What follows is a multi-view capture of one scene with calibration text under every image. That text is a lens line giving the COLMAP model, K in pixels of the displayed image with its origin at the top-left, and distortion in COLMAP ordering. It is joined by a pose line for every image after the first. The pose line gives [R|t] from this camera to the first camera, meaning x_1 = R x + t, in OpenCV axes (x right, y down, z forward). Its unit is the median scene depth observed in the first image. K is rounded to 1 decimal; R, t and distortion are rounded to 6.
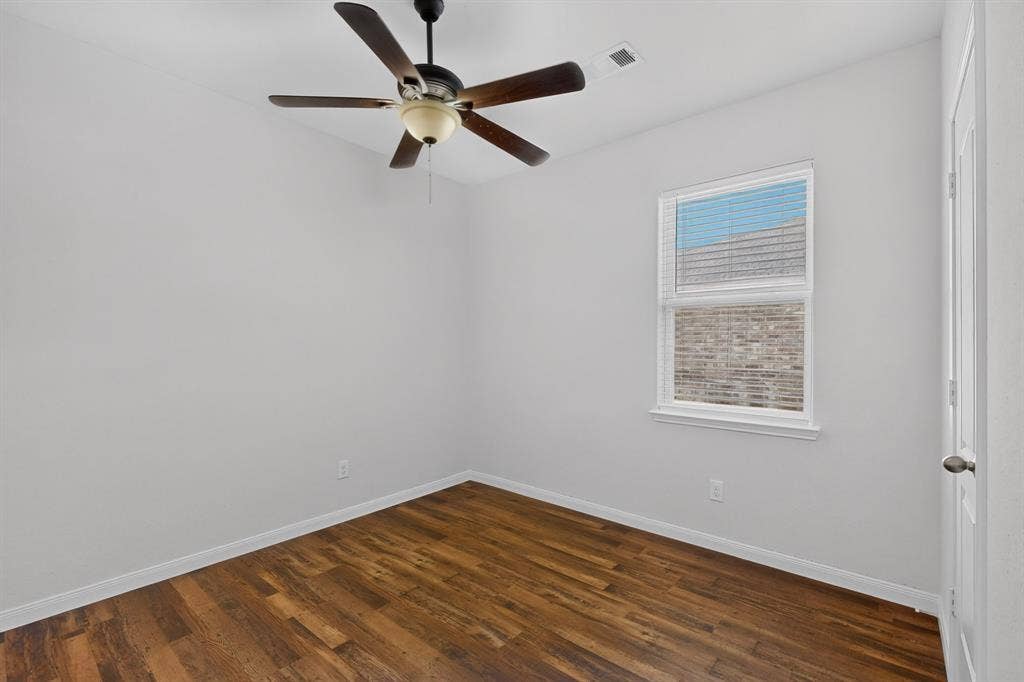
lens RADIAL K [[447.5, 0, 514.3], [0, 447.5, 345.6], [0, 0, 1]] dist [-0.001372, -0.000039]
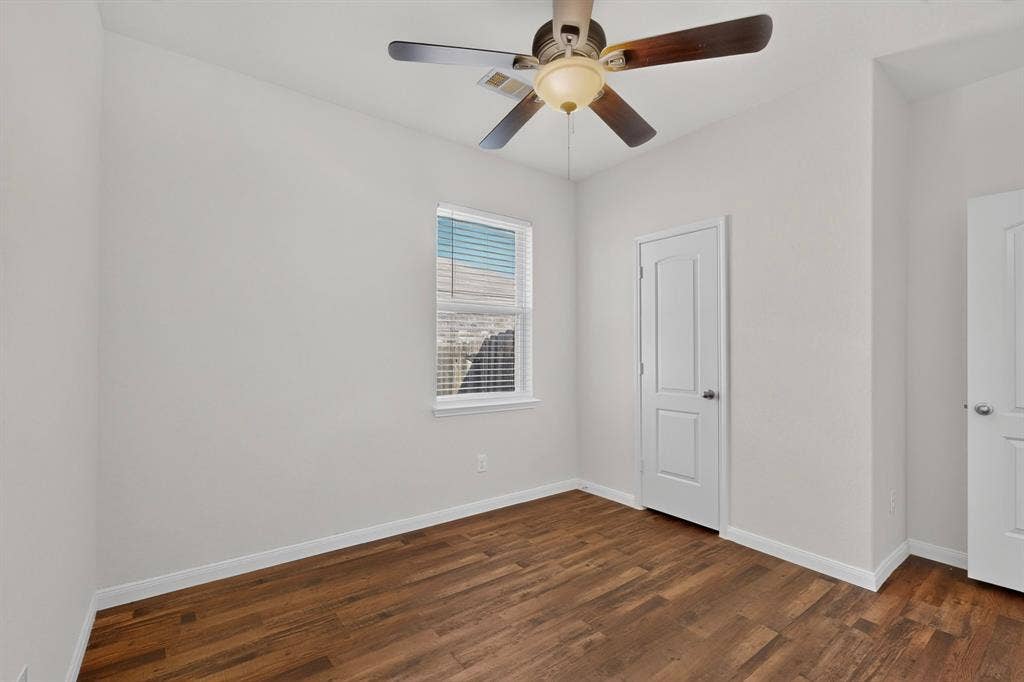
lens RADIAL K [[447.5, 0, 514.3], [0, 447.5, 345.6], [0, 0, 1]] dist [-0.001372, -0.000039]
pose [[0.212541, 0.001046, 0.977152, -0.959733], [-0.007195, 0.999974, 0.000494, 0.001048], [-0.977126, -0.007136, 0.212543, 0.867958]]
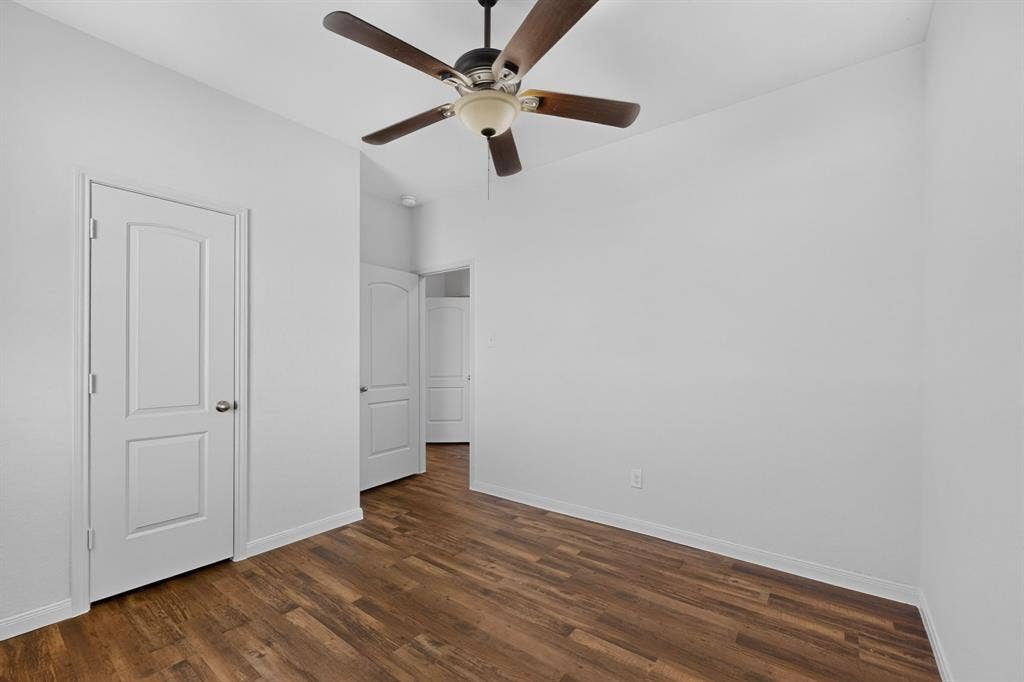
lens RADIAL K [[427.6, 0, 520.4], [0, 427.6, 351.8], [0, 0, 1]] dist [-0.031037, 0.000041]
pose [[-0.997645, -0.003245, -0.068519, -0.172789], [-0.002478, 0.999933, -0.011277, 0.015720], [0.068551, -0.011081, -0.997586, 1.768934]]
